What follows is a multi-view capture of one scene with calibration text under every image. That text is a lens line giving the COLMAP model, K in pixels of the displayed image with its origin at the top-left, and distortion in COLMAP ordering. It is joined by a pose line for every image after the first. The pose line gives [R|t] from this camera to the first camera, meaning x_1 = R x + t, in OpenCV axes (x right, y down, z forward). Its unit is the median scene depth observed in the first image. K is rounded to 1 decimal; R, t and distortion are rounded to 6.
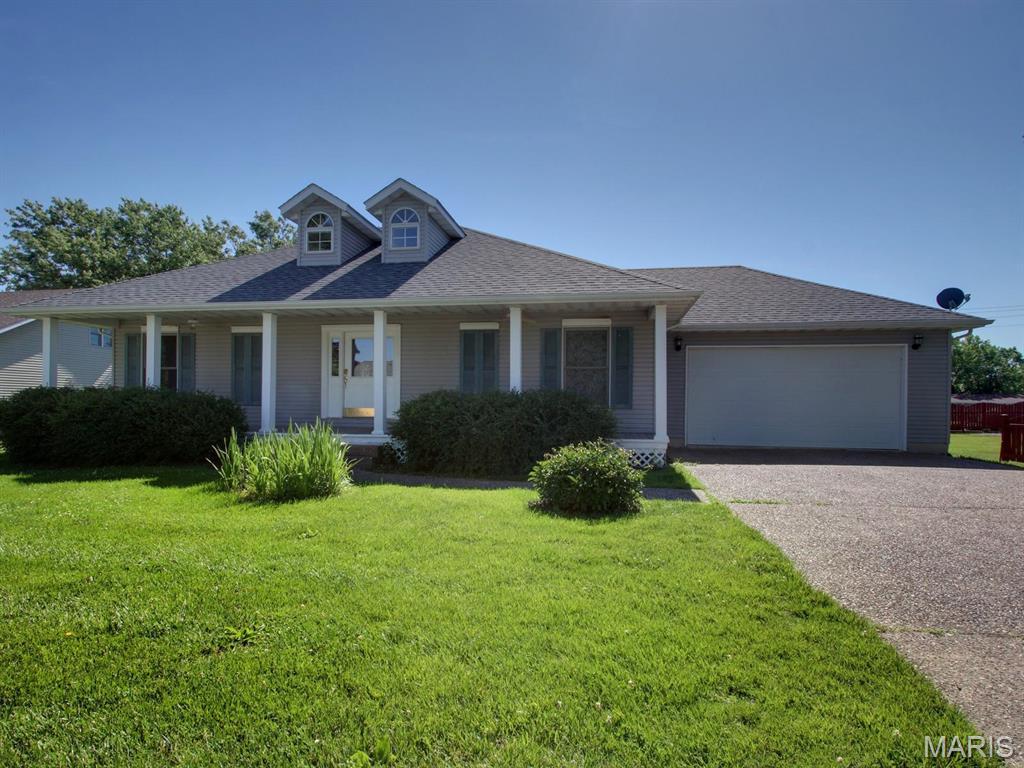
lens RADIAL K [[547.5, 0, 509.2], [0, 547.5, 402.5], [0, 0, 1]] dist [0.002318, -0.011969]
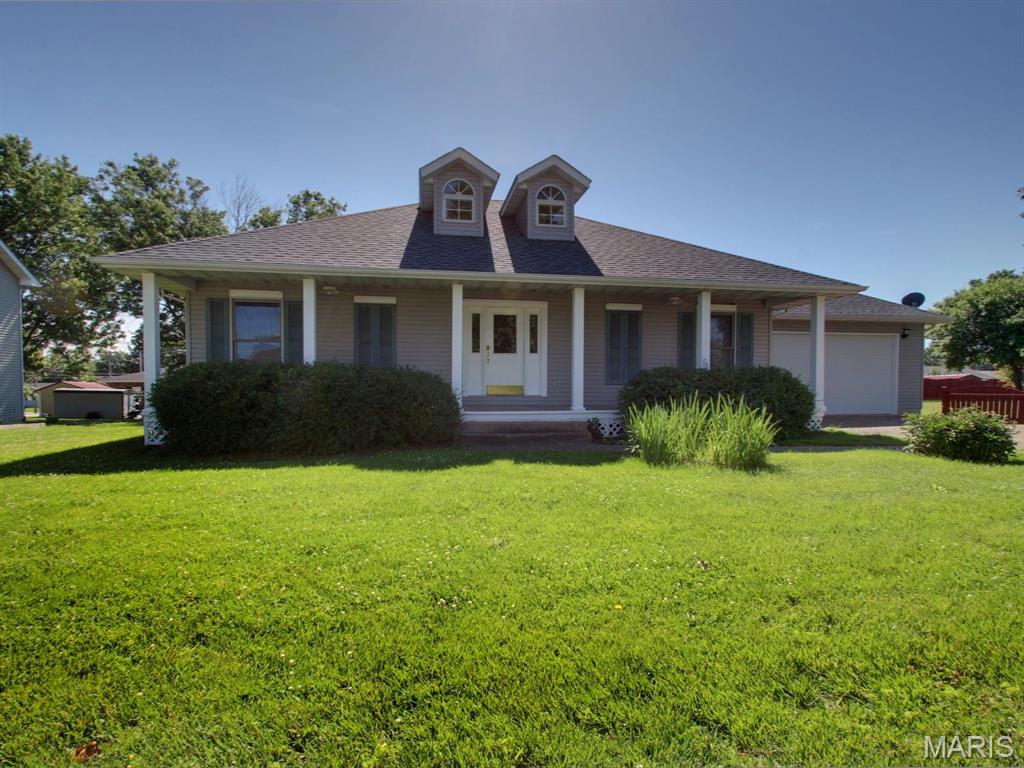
lens RADIAL K [[536.0, 0, 512.0], [0, 536.0, 384.0], [0, 0, 1]] dist [0.014915, -0.040101]
pose [[0.945922, -0.005684, 0.324344, -0.562132], [0.002242, 0.999937, 0.010986, -0.002973], [-0.324386, -0.009665, 0.945875, 0.088657]]
